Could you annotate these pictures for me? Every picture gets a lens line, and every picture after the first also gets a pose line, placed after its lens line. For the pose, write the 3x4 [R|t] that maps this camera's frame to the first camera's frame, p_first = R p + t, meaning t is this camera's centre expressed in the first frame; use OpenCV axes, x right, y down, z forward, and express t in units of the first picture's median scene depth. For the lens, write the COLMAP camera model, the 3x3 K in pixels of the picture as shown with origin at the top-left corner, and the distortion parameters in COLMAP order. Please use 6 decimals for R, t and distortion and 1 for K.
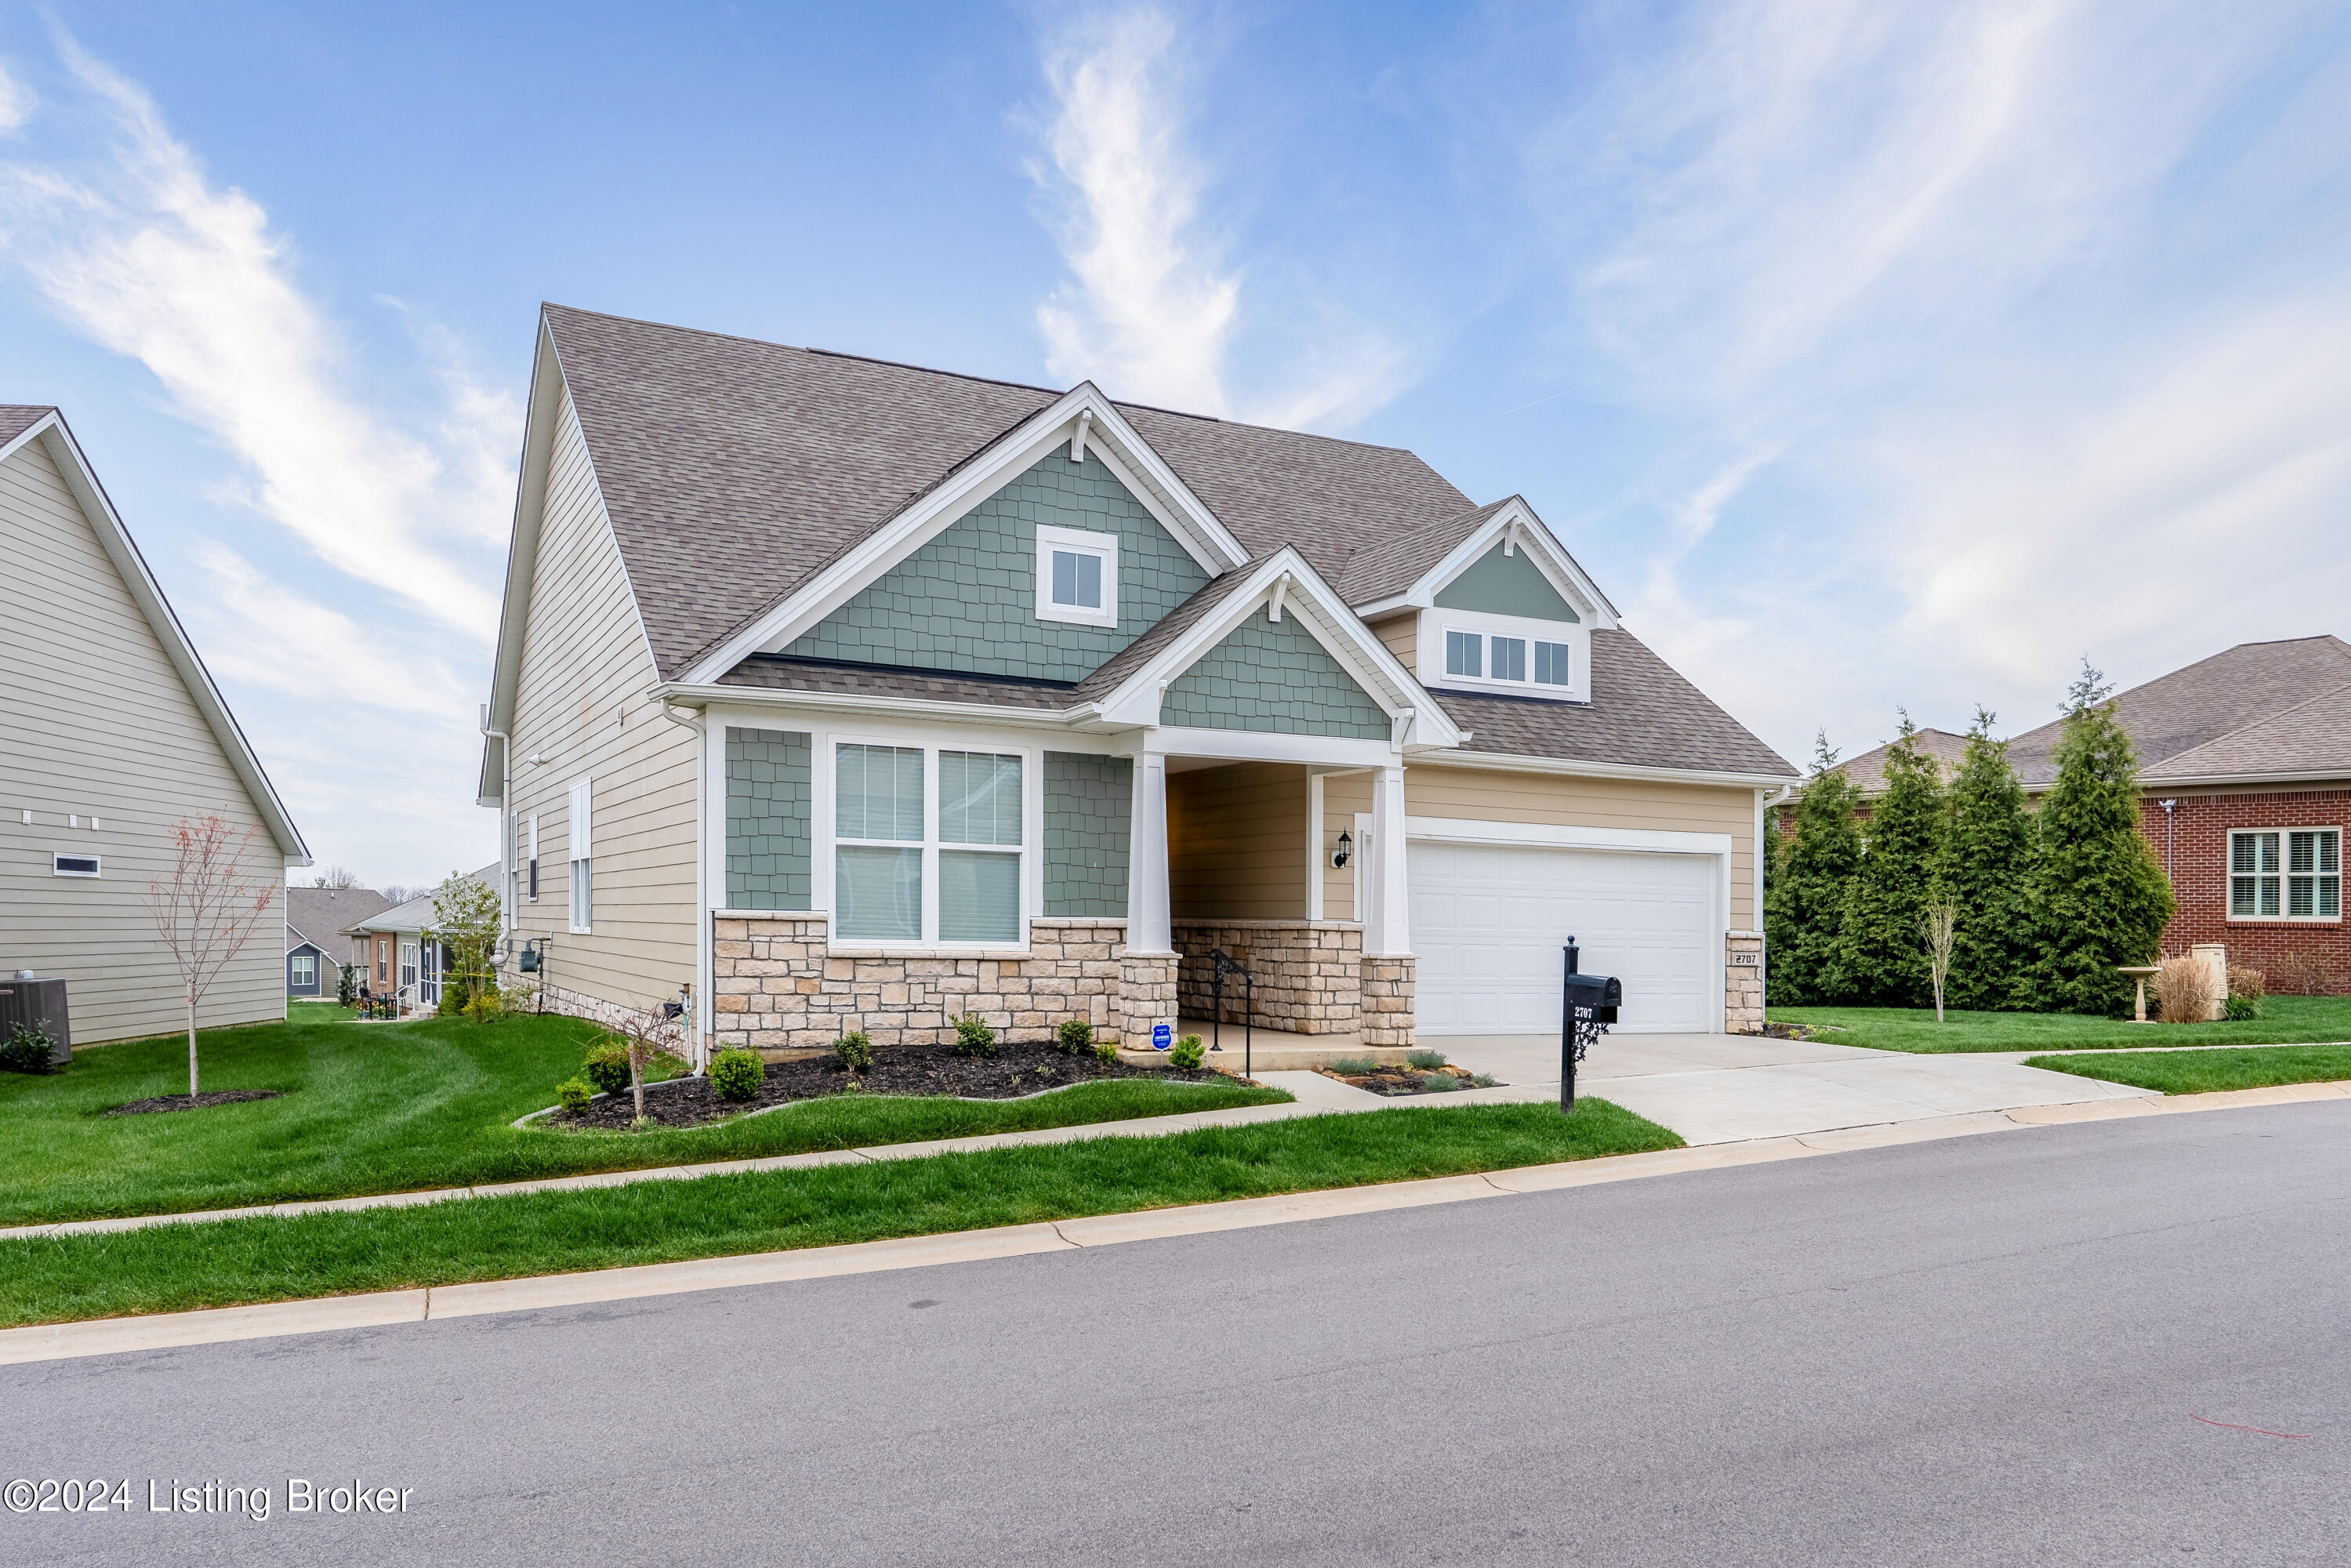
lens RADIAL K [[1643.6, 0, 1175.5], [0, 1643.6, 784.0], [0, 0, 1]] dist [-0.001104, -0.000749]
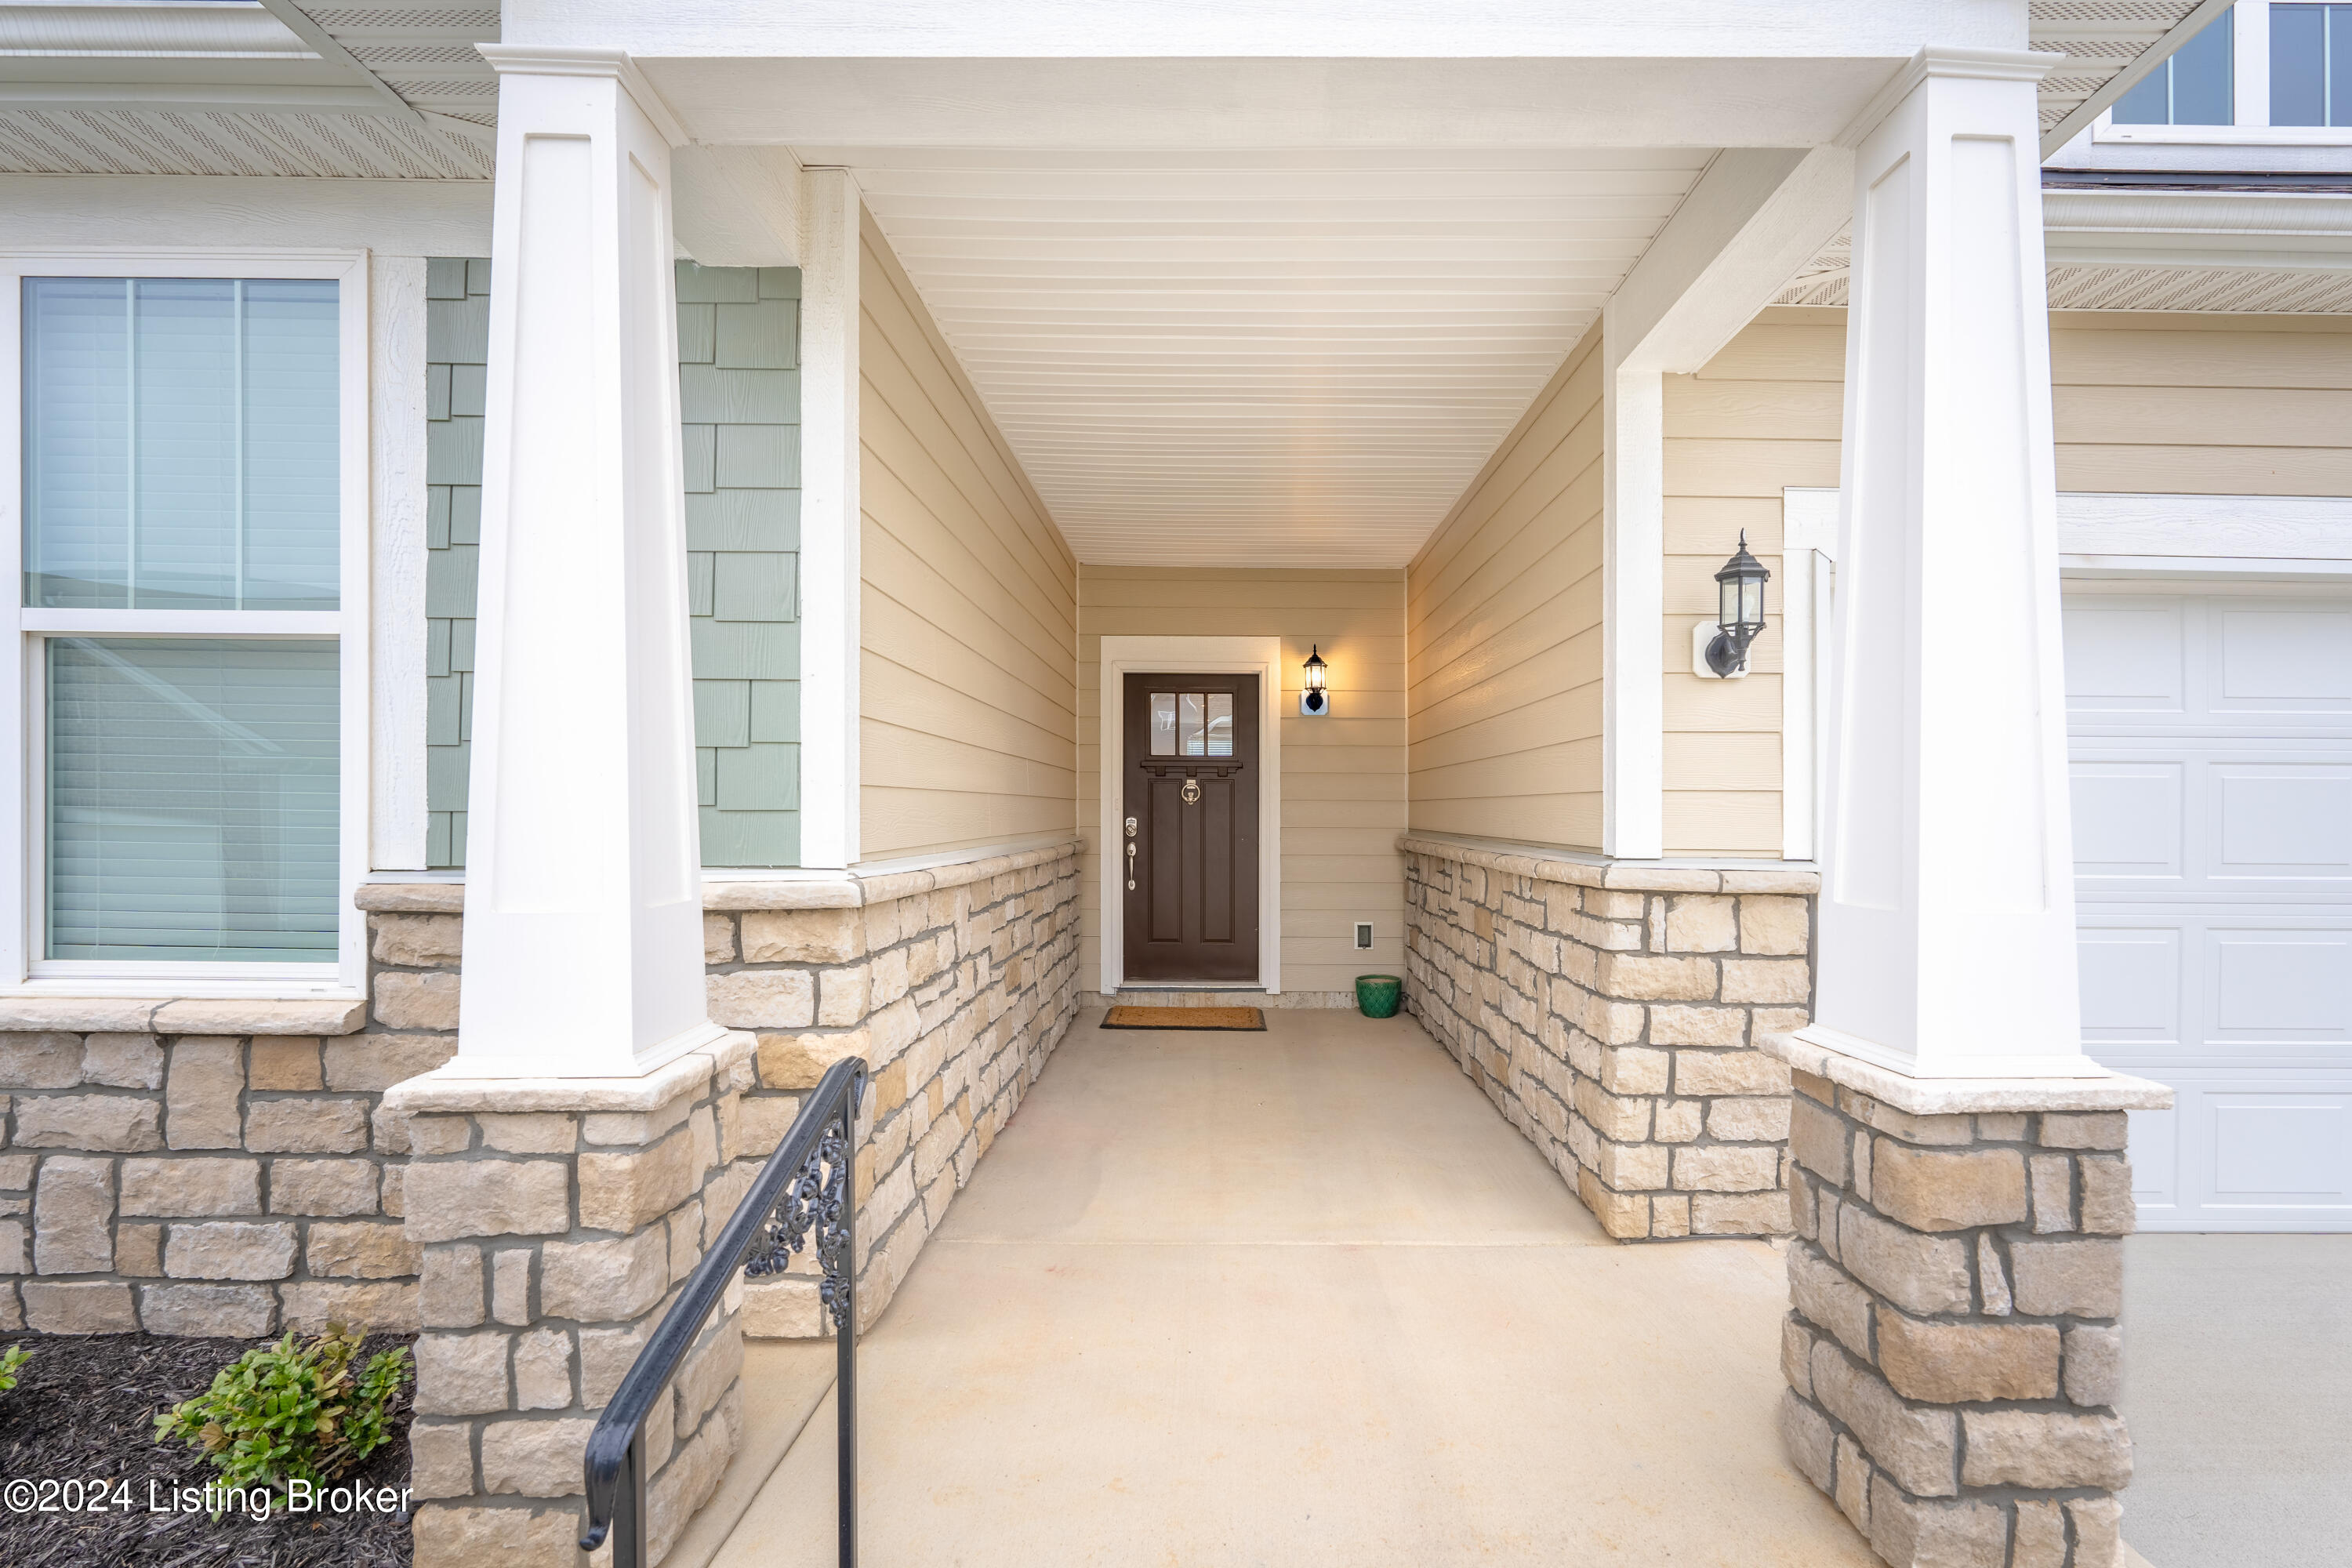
lens RADIAL K [[945.6, 0, 1276.7], [0, 945.6, 818.3], [0, 0, 1]] dist [0.000507, -0.000115]
pose [[0.900302, -0.011155, -0.435123, 0.115034], [0.050005, 0.995703, 0.077937, 0.067200], [0.432384, -0.091925, 0.896992, 0.927507]]
